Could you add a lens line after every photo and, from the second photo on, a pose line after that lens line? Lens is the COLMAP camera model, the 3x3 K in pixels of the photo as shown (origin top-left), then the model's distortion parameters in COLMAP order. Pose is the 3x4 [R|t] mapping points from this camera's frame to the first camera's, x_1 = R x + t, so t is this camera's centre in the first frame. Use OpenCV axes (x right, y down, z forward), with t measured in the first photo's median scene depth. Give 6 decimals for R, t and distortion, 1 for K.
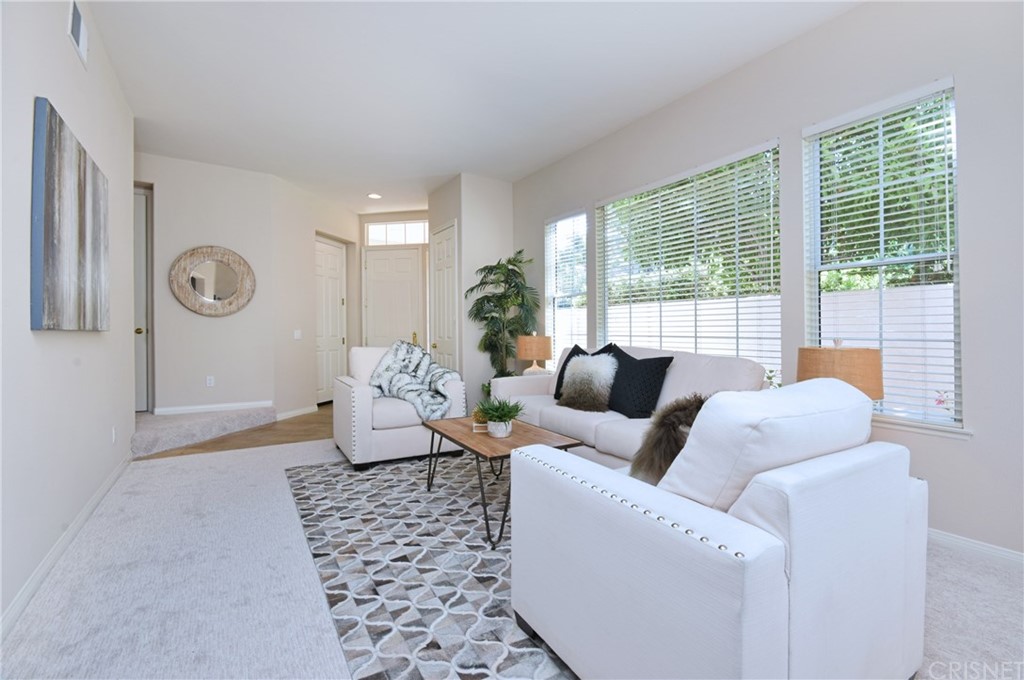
lens RADIAL K [[479.0, 0, 512.0], [0, 479.0, 340.0], [0, 0, 1]] dist [-0.000963, -0.000498]
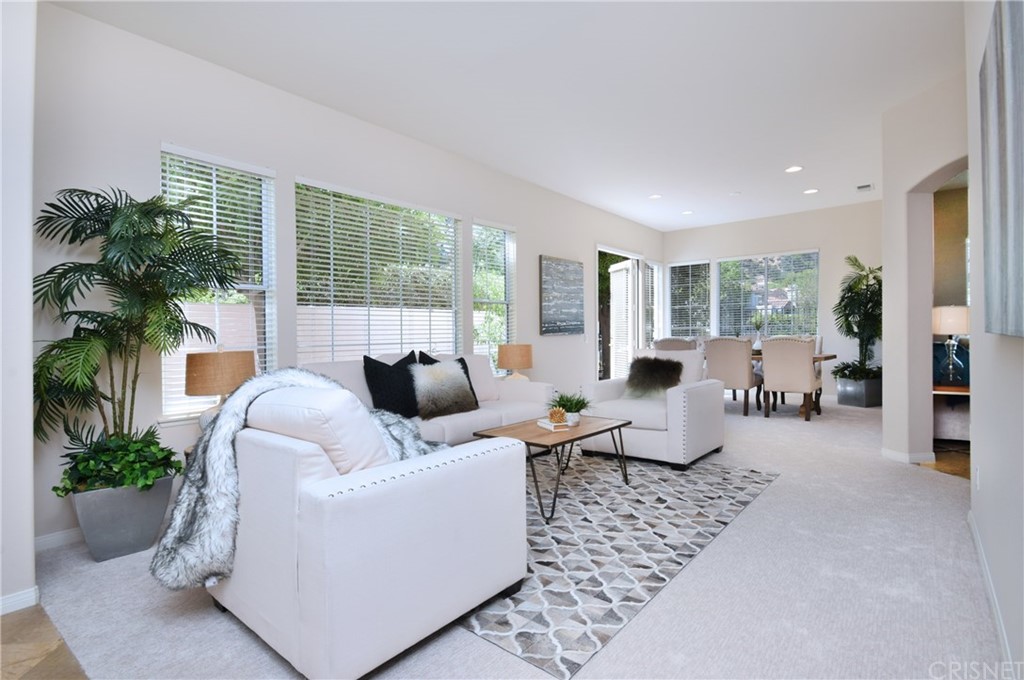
lens RADIAL K [[502.7, 0, 512.0], [0, 502.7, 340.0], [0, 0, 1]] dist [-0.000391, -0.000276]
pose [[-0.361328, 0.001583, 0.932437, -1.054614], [0.037128, 0.999230, 0.012692, -0.024349], [-0.931699, 0.039206, -0.361109, 1.475081]]
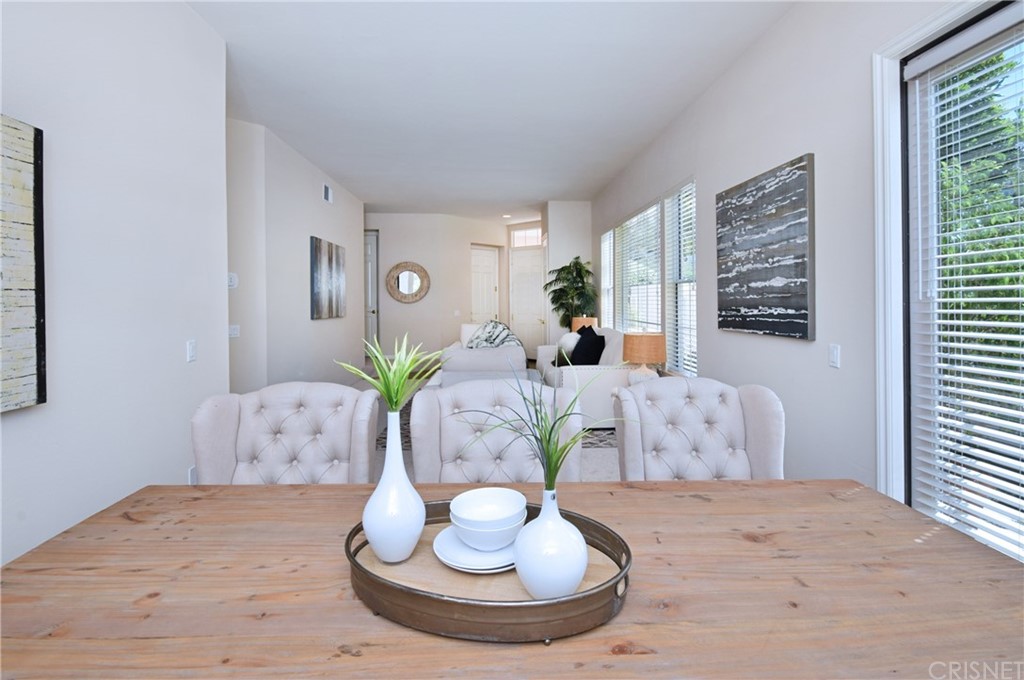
lens RADIAL K [[482.7, 0, 507.9], [0, 482.7, 307.6], [0, 0, 1]] dist [-0.000099, -0.000056]
pose [[0.891044, 0.001341, -0.453915, 0.926201], [-0.002387, 0.999996, -0.001731, -0.064657], [0.453911, 0.002626, 0.891043, -0.702411]]
